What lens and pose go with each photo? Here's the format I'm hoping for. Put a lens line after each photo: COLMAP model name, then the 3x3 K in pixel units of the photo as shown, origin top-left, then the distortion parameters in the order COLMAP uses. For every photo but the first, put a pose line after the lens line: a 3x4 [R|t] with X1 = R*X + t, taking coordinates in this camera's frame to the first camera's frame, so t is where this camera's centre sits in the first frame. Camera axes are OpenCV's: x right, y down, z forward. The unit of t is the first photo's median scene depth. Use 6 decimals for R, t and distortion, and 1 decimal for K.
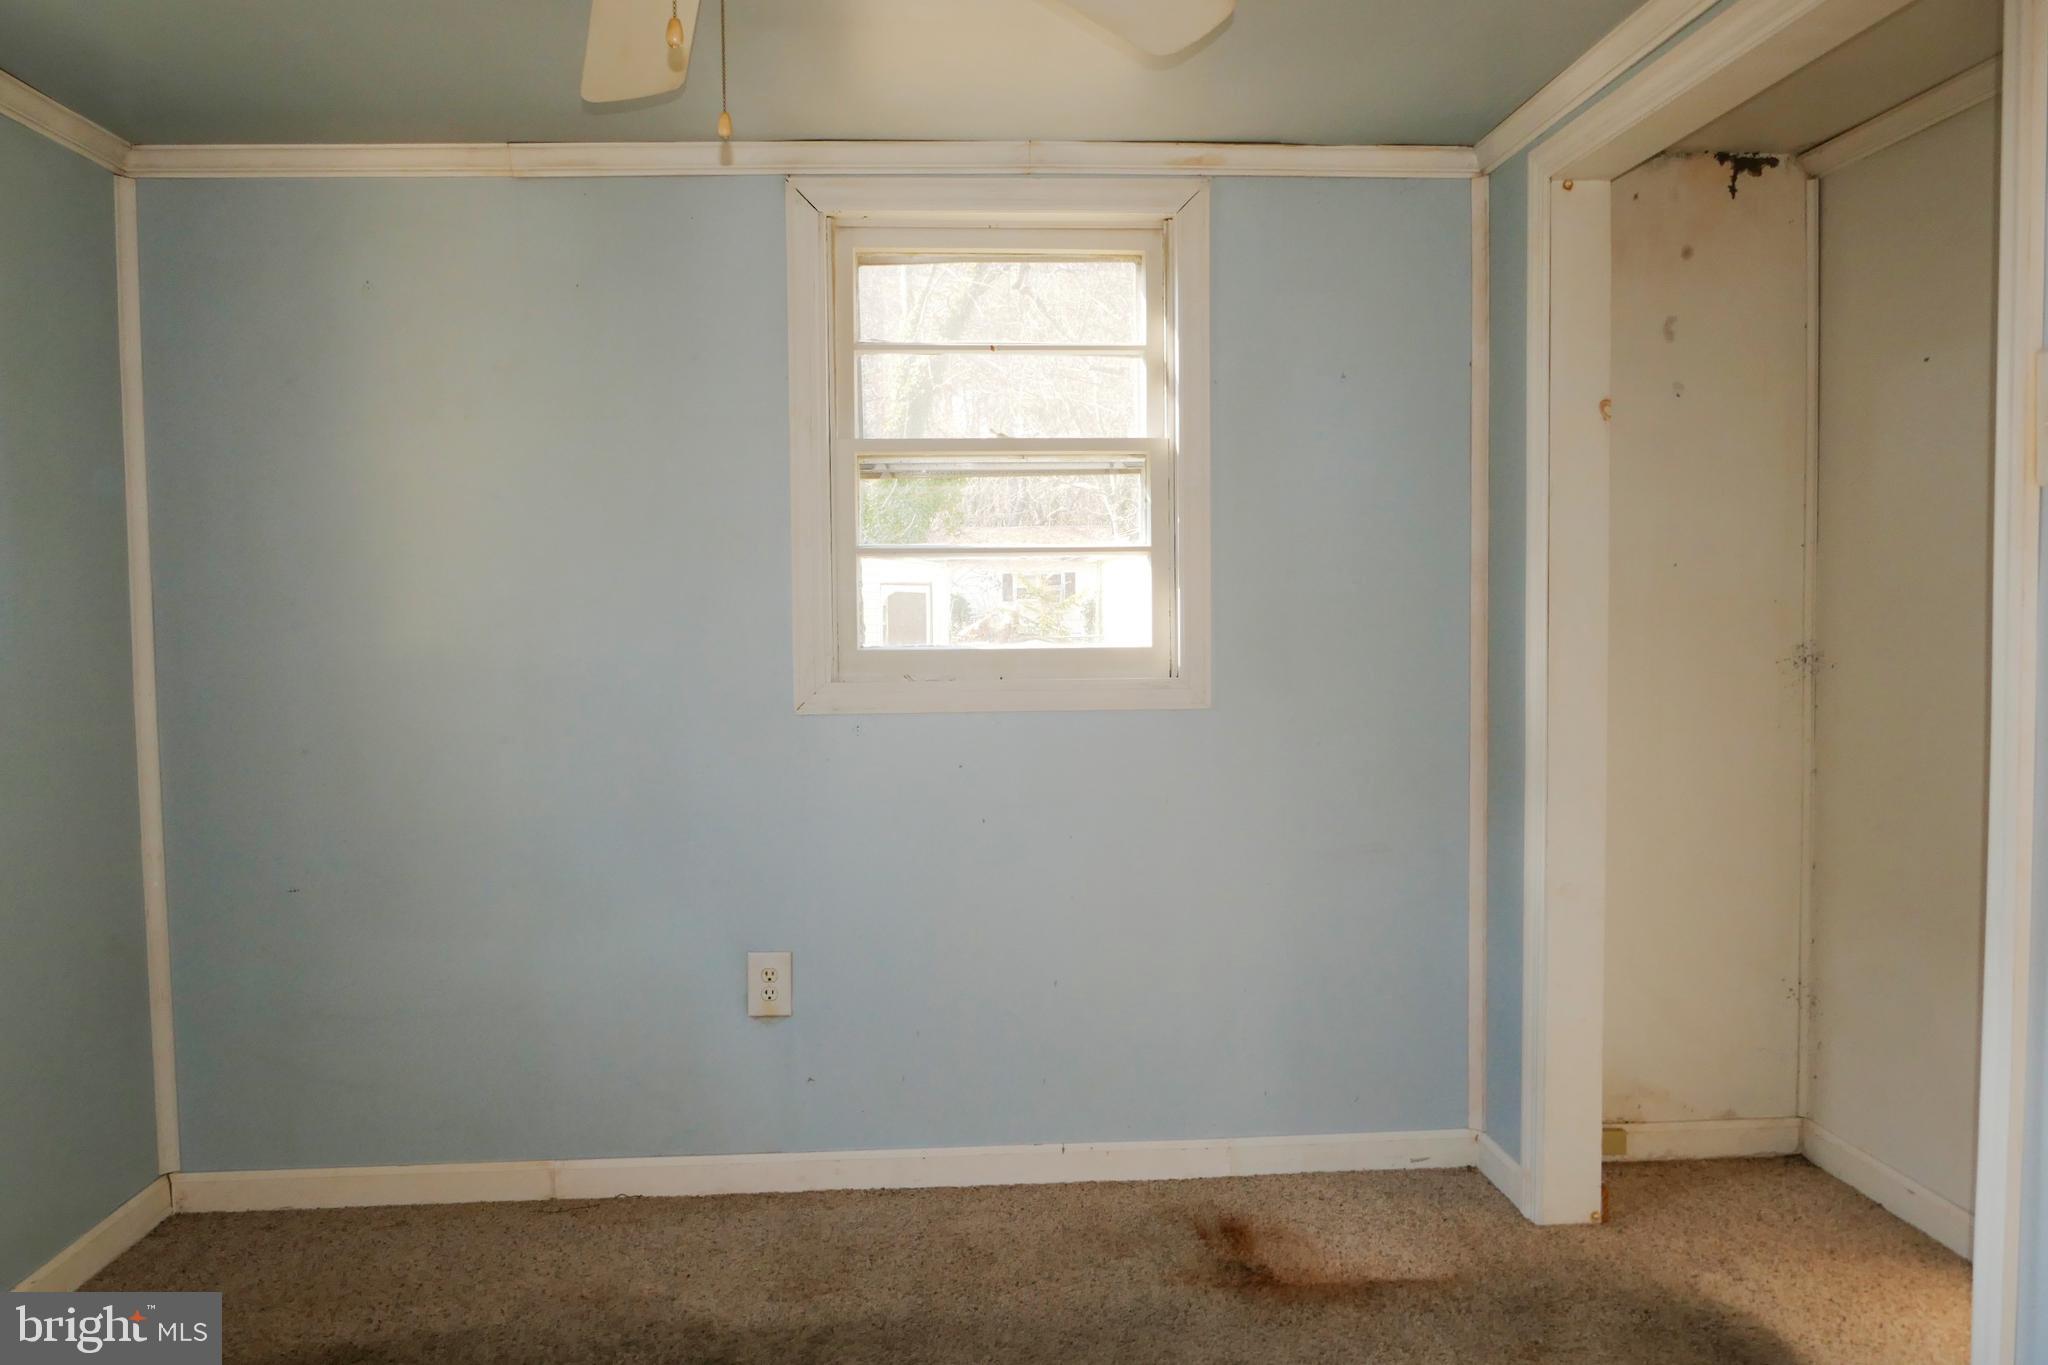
lens RADIAL K [[1480.0, 0, 1017.8], [0, 1480.0, 684.7], [0, 0, 1]] dist [-0.019789, 0.002381]
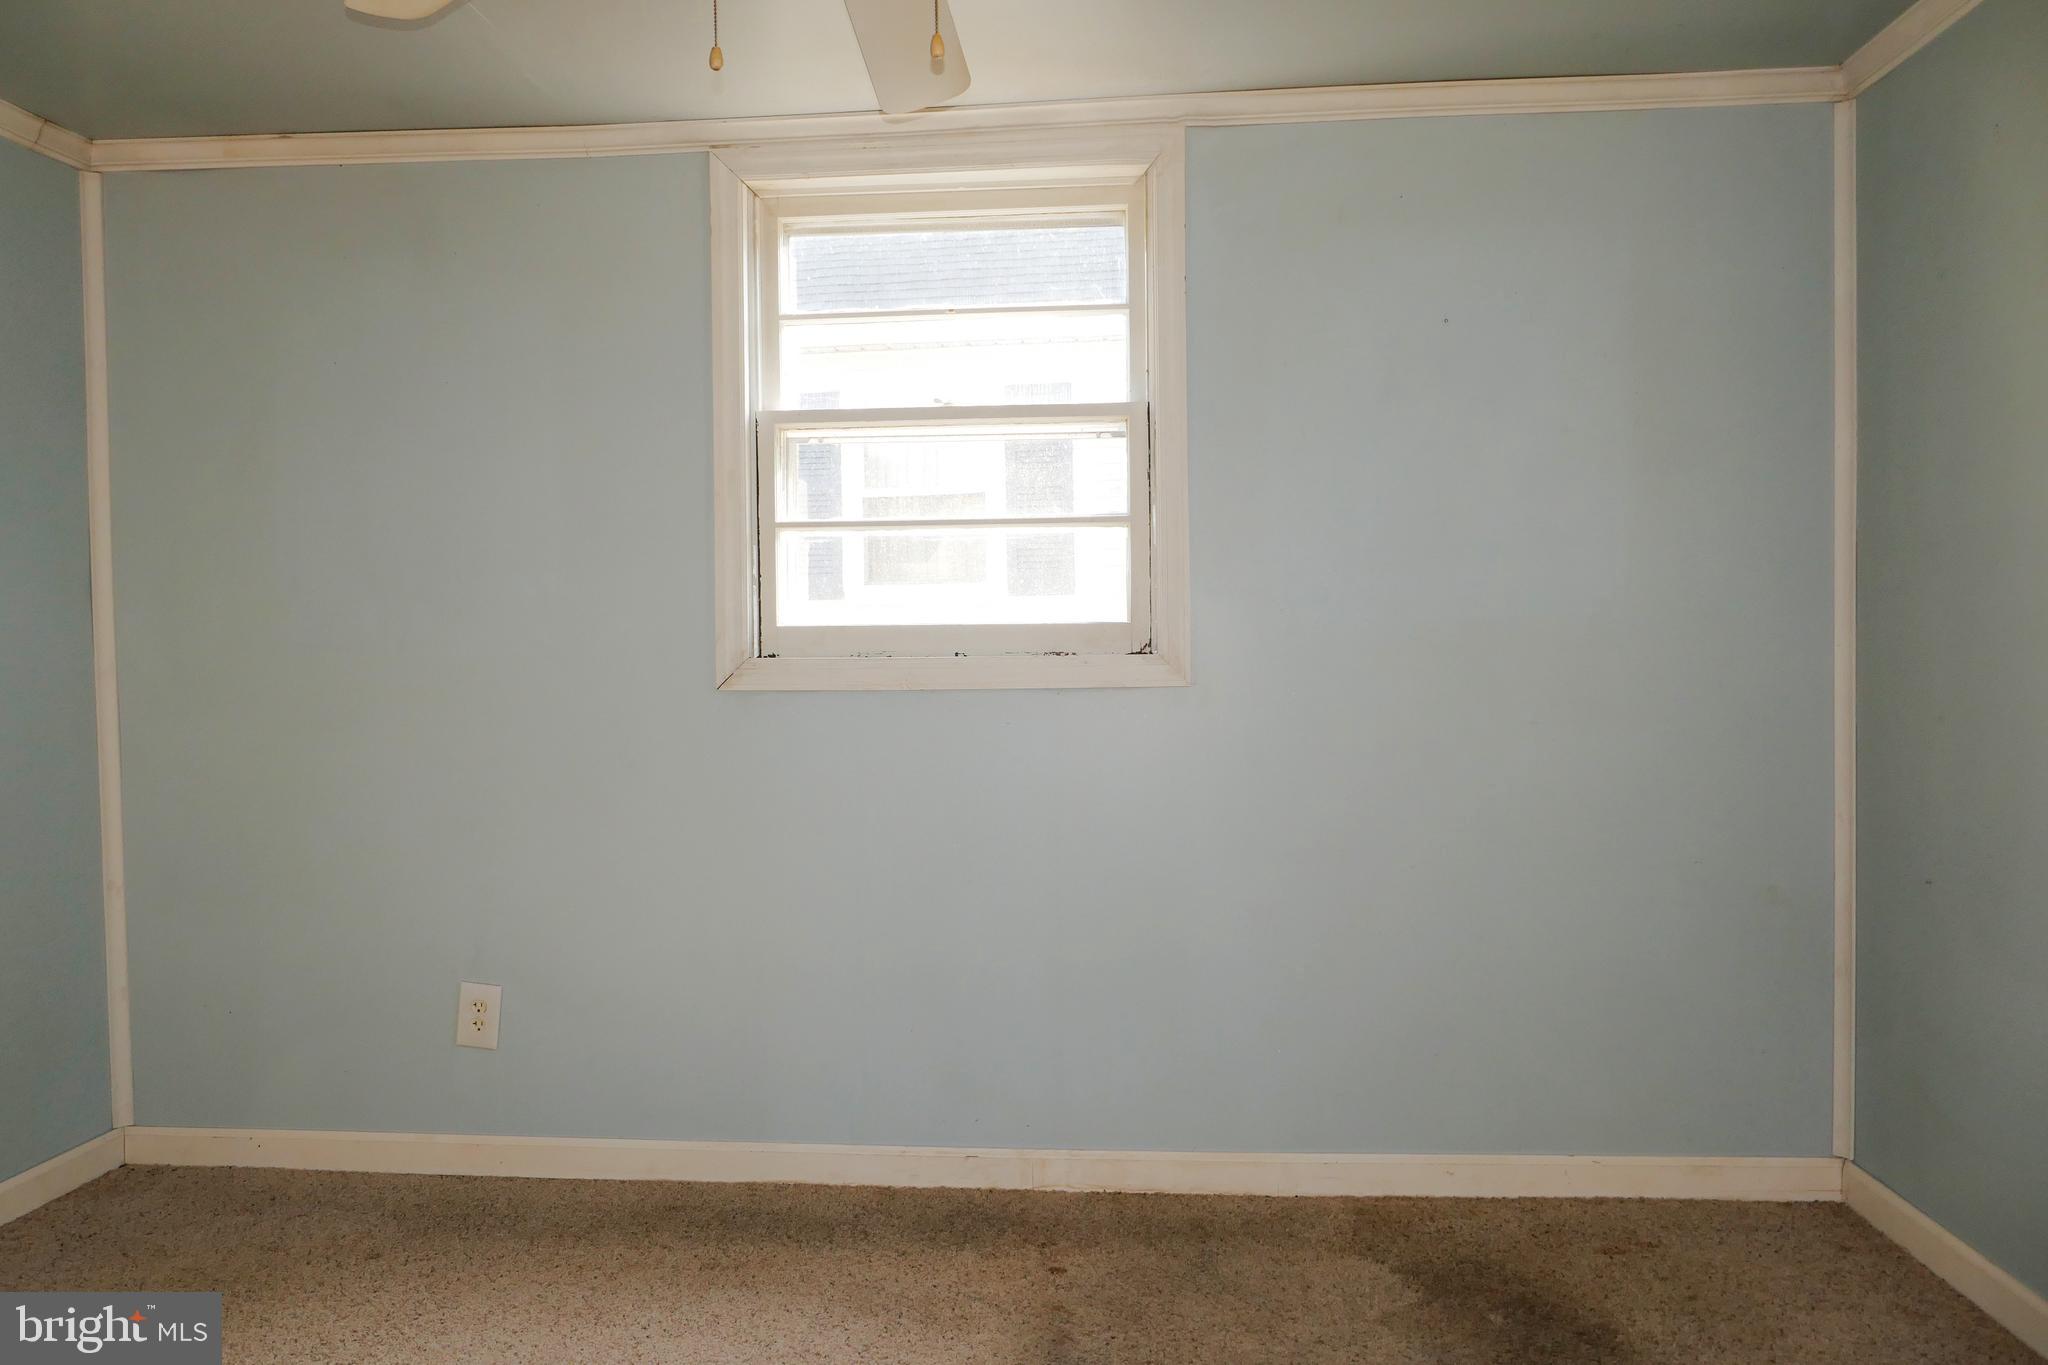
lens RADIAL K [[1480.0, 0, 1017.8], [0, 1480.0, 684.7], [0, 0, 1]] dist [-0.019789, 0.002381]
pose [[-0.151455, 0.045207, -0.987430, 0.405603], [-0.038378, 0.997931, 0.051575, 0.002639], [0.987719, 0.045707, -0.149407, 0.593930]]
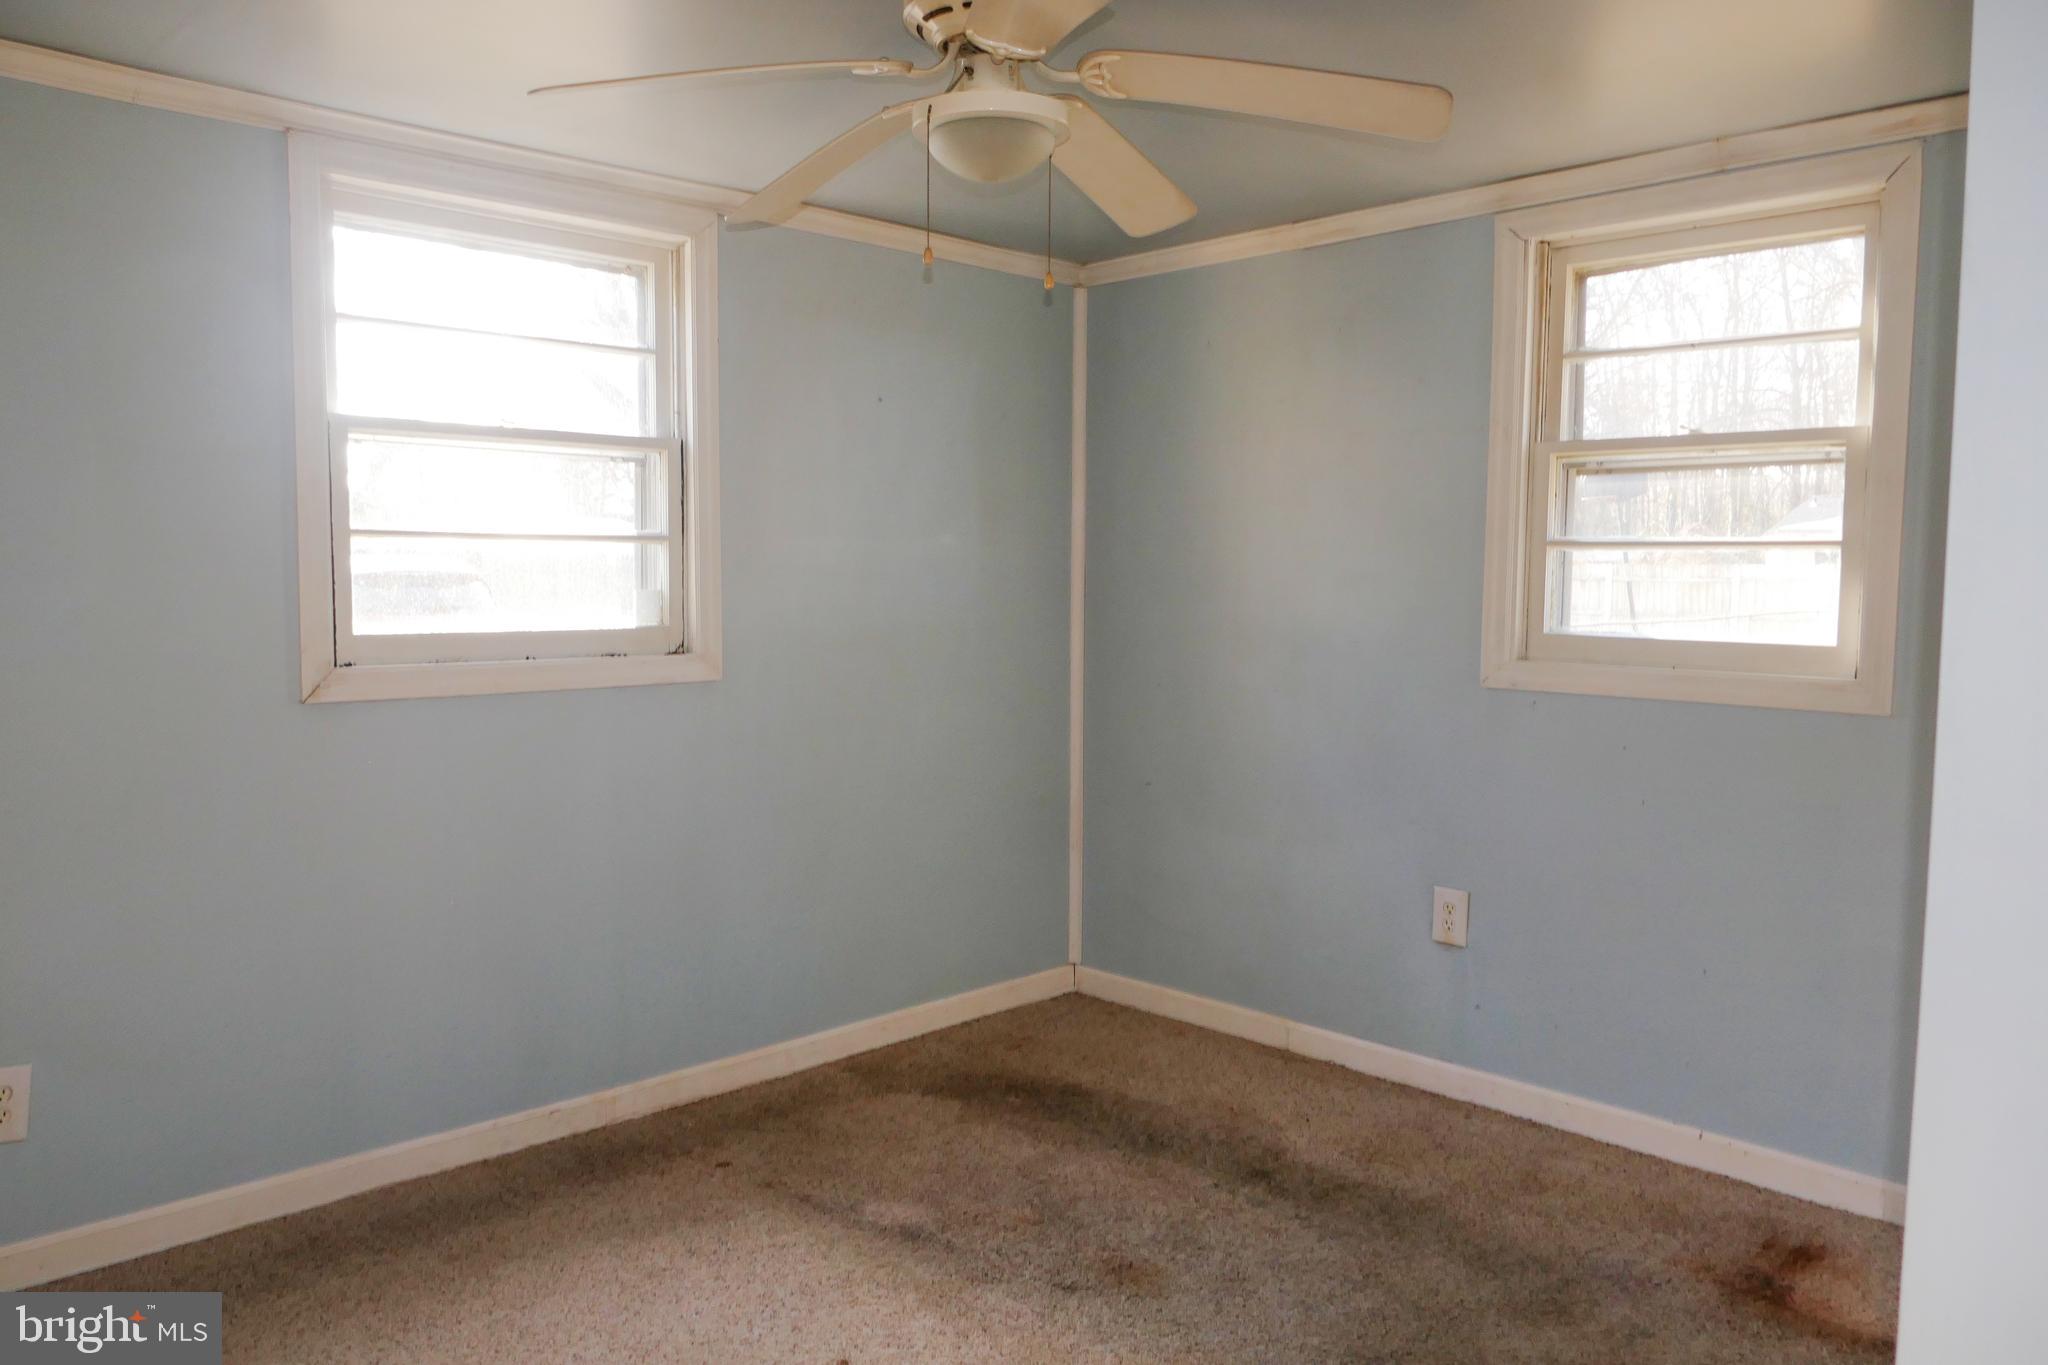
lens RADIAL K [[1480.0, 0, 1017.8], [0, 1480.0, 684.7], [0, 0, 1]] dist [-0.019789, 0.002381]
pose [[0.654050, 0.078093, -0.752409, 0.470237], [-0.055668, 0.996929, 0.055081, -0.024211], [0.754400, 0.005859, 0.656389, -0.019175]]
